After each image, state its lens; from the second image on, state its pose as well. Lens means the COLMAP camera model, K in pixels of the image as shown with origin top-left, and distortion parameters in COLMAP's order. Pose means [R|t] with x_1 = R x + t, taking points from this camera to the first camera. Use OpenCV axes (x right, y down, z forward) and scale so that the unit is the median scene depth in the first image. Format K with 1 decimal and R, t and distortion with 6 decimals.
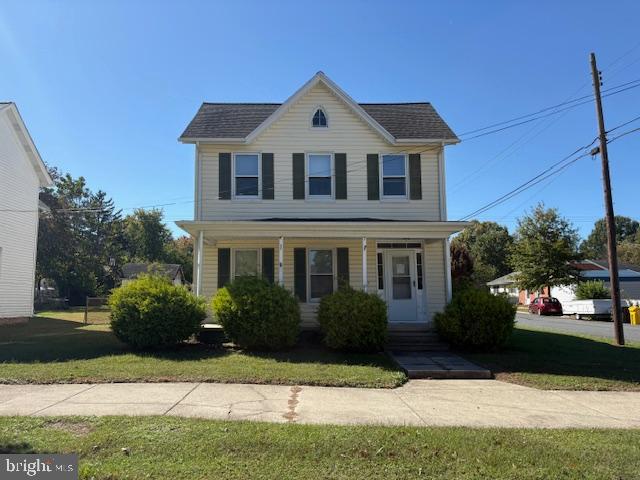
lens RADIAL K [[484.5, 0, 318.5], [0, 484.5, 239.7], [0, 0, 1]] dist [0.061283, -0.065247]
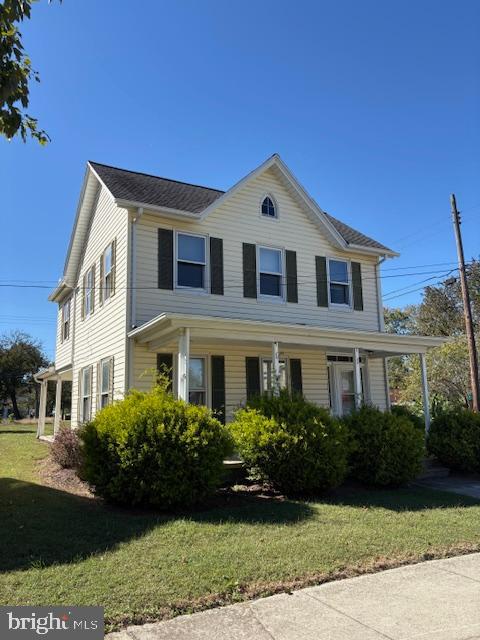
lens RADIAL K [[484.5, 0, 240.0], [0, 484.5, 320.0], [0, 0, 1]] dist [0.061283, -0.065247]
pose [[0.882180, 0.074232, 0.465024, -0.435558], [-0.047370, 0.996477, -0.069204, 0.011988], [-0.468523, 0.039022, 0.882589, 0.276572]]
